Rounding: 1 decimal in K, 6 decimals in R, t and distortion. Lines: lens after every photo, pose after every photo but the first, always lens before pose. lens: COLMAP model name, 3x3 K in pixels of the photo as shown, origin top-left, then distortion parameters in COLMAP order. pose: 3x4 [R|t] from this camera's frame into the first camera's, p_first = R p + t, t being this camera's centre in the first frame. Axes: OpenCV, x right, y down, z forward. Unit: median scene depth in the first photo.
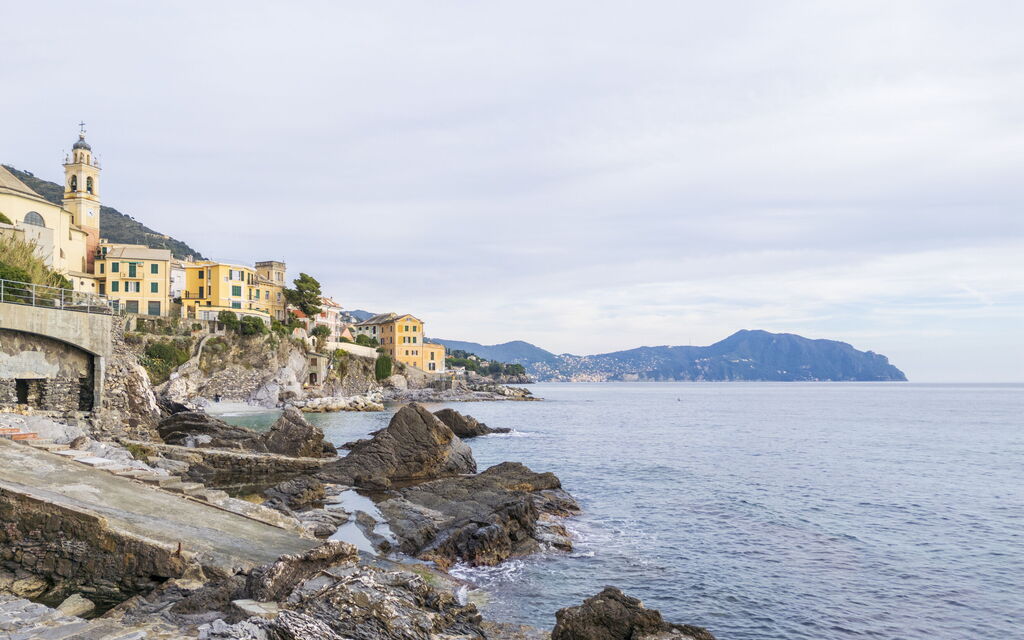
lens RADIAL K [[776.6, 0, 461.8], [0, 776.6, 349.9], [0, 0, 1]] dist [0.114820, -0.148871]
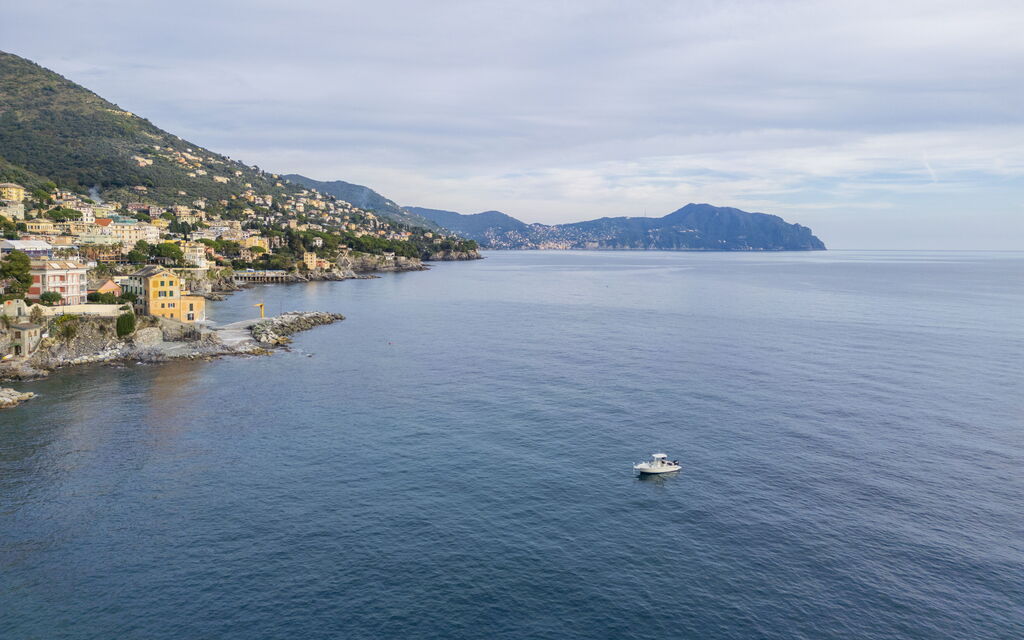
lens RADIAL K [[707.7, 0, 512.8], [0, 707.7, 273.3], [0, 0, 1]] dist [0.092156, -0.094014]
pose [[0.995438, 0.006948, 0.095159, 0.467625], [-0.014434, 0.996833, 0.078204, -0.185242], [-0.094314, -0.079221, 0.992385, -0.077840]]
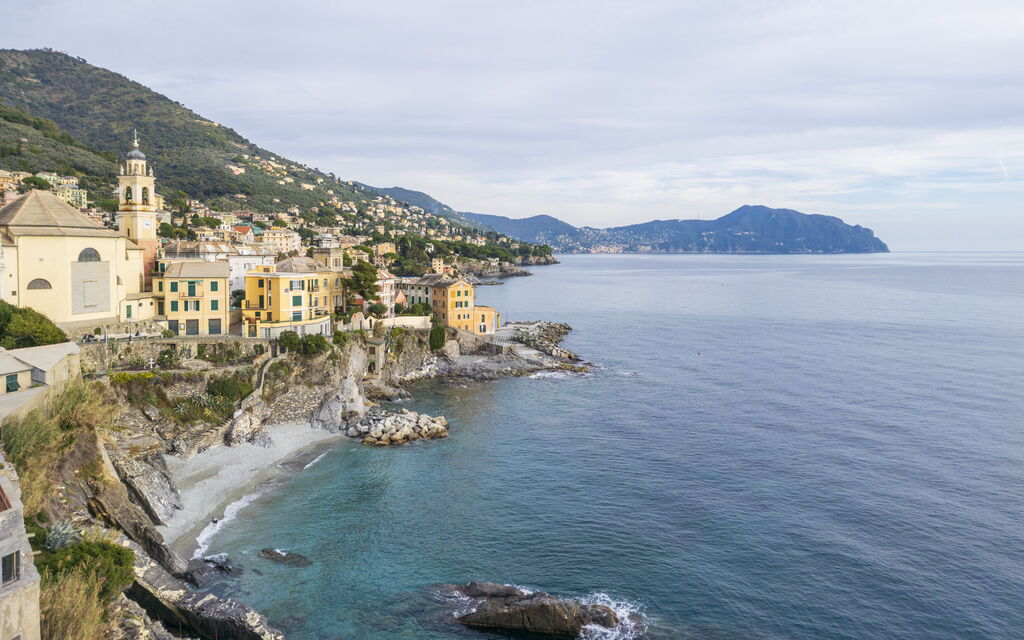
lens RADIAL K [[707.7, 0, 512.8], [0, 707.7, 273.3], [0, 0, 1]] dist [0.092156, -0.094014]
pose [[0.999528, 0.002491, 0.030628, -0.039994], [-0.004720, 0.997328, 0.072906, -0.177848], [-0.030365, -0.073016, 0.996868, 0.086158]]
